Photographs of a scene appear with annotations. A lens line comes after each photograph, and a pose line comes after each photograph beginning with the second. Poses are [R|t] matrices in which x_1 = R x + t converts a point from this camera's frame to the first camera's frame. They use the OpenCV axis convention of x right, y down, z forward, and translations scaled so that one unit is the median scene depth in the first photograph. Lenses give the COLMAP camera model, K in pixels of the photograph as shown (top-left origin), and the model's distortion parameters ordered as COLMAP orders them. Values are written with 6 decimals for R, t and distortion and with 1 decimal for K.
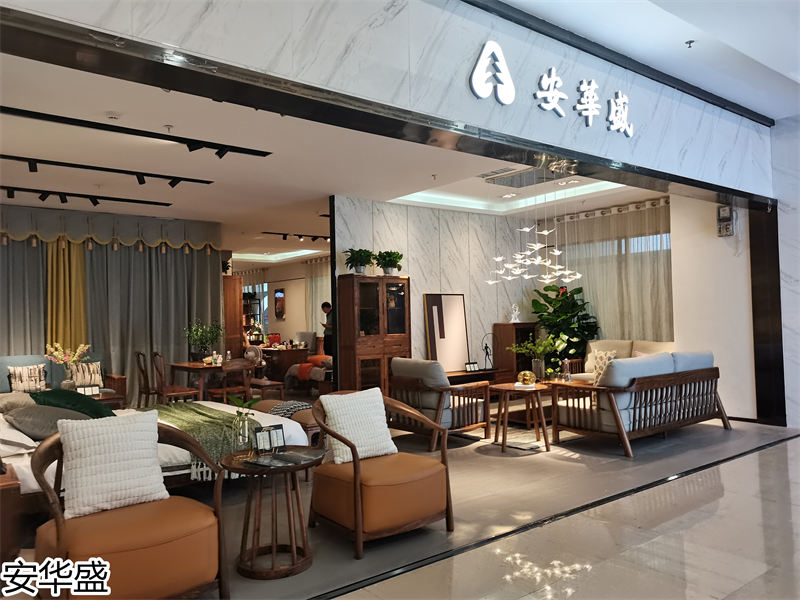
lens RADIAL K [[612.7, 0, 397.5], [0, 612.7, 298.3], [0, 0, 1]] dist [0.059415, -0.060540]
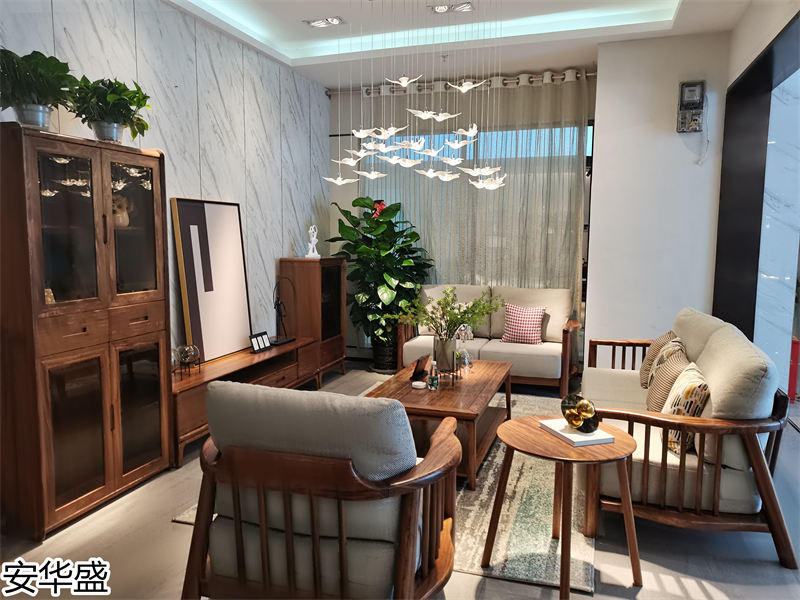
lens RADIAL K [[612.7, 0, 397.5], [0, 612.7, 298.3], [0, 0, 1]] dist [0.059415, -0.060540]
pose [[0.830426, -0.033552, 0.556117, -0.078165], [-0.038537, 0.992335, 0.117416, 0.006714], [-0.555794, -0.118936, 0.822768, 0.504807]]
